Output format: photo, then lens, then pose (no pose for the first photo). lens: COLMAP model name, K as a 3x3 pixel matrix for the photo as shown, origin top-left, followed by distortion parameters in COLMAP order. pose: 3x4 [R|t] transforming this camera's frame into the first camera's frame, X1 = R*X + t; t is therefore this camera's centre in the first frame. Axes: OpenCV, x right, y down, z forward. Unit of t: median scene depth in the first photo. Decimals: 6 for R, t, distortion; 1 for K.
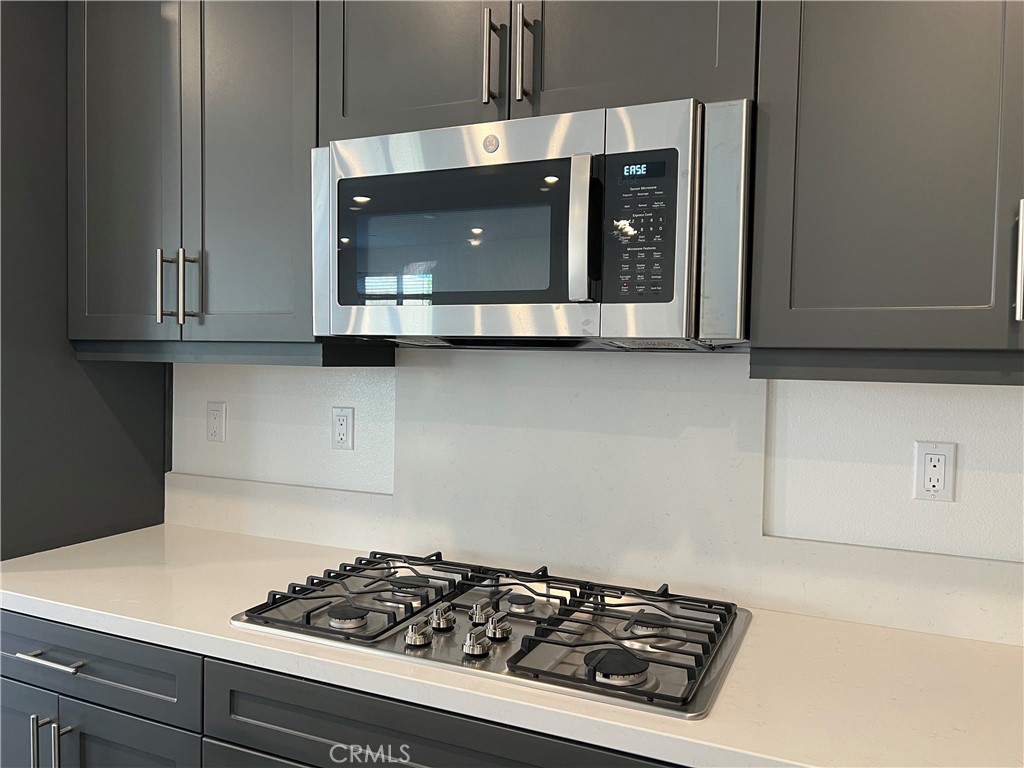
lens RADIAL K [[777.7, 0, 529.7], [0, 777.7, 382.9], [0, 0, 1]] dist [0.067397, -0.081536]
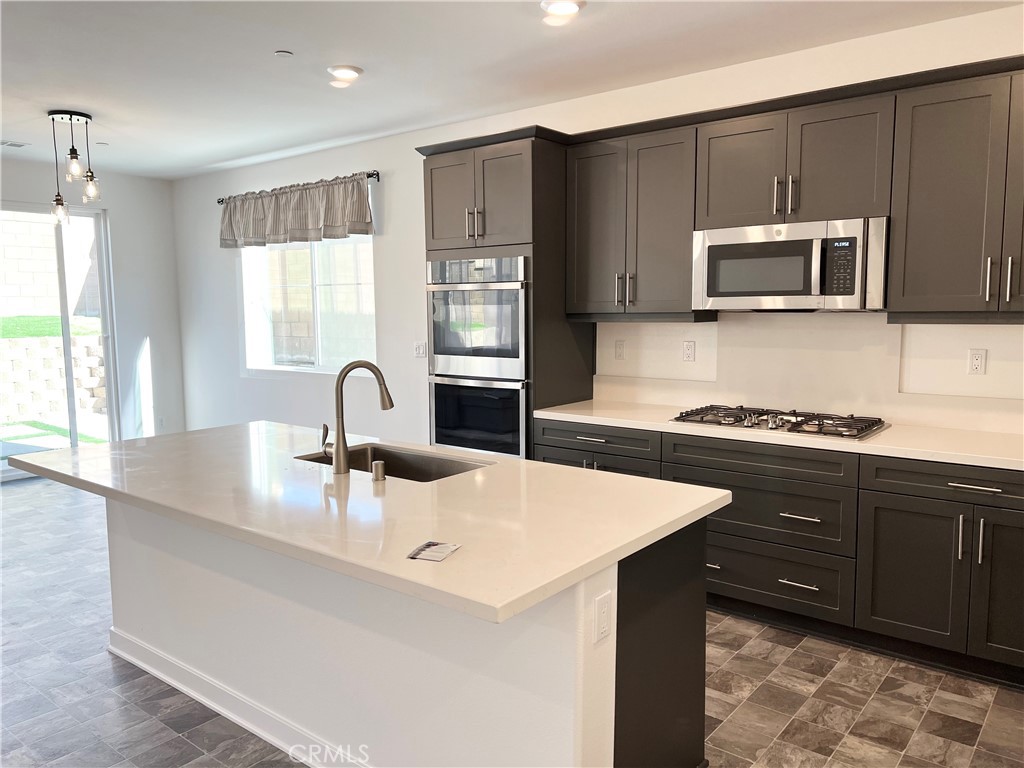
lens RADIAL K [[781.4, 0, 512.6], [0, 781.4, 388.4], [0, 0, 1]] dist [0.067310, -0.078832]
pose [[0.964406, 0.001353, -0.264422, -0.195929], [0.017221, 0.997543, 0.067912, 0.008135], [0.263864, -0.070048, 0.962013, -1.651781]]
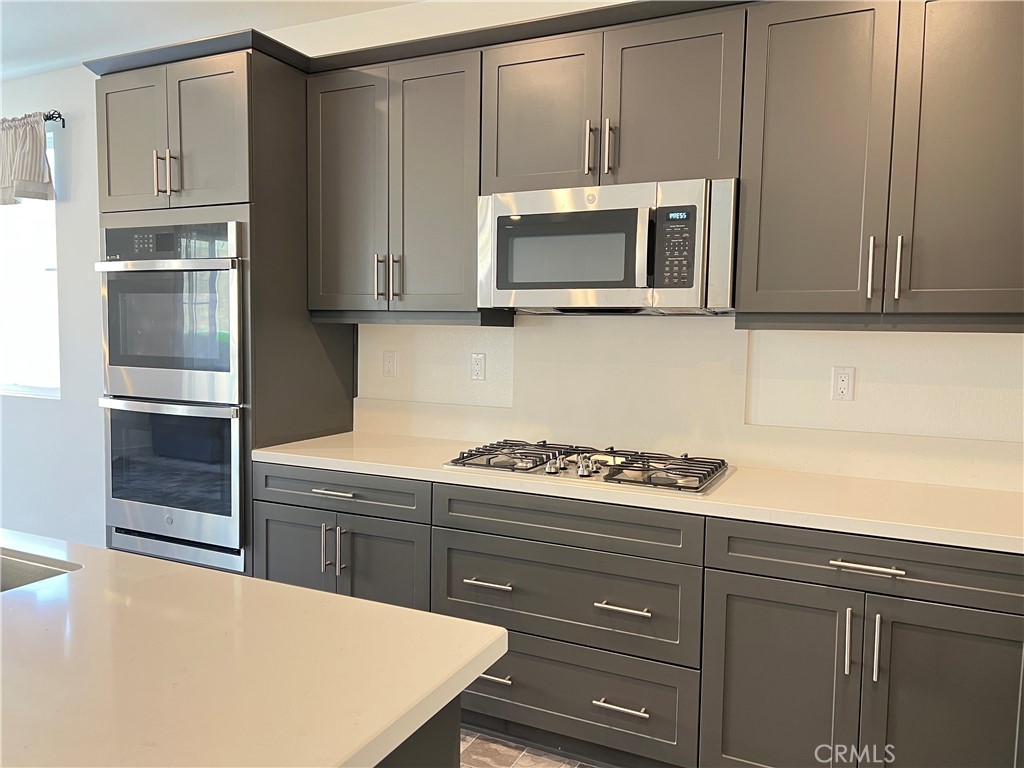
lens RADIAL K [[781.4, 0, 512.6], [0, 781.4, 388.4], [0, 0, 1]] dist [0.067310, -0.078832]
pose [[0.999194, 0.002744, -0.040057, -0.150748], [-0.001155, 0.999214, 0.039633, 0.055061], [0.040134, -0.039555, 0.998411, -0.789915]]
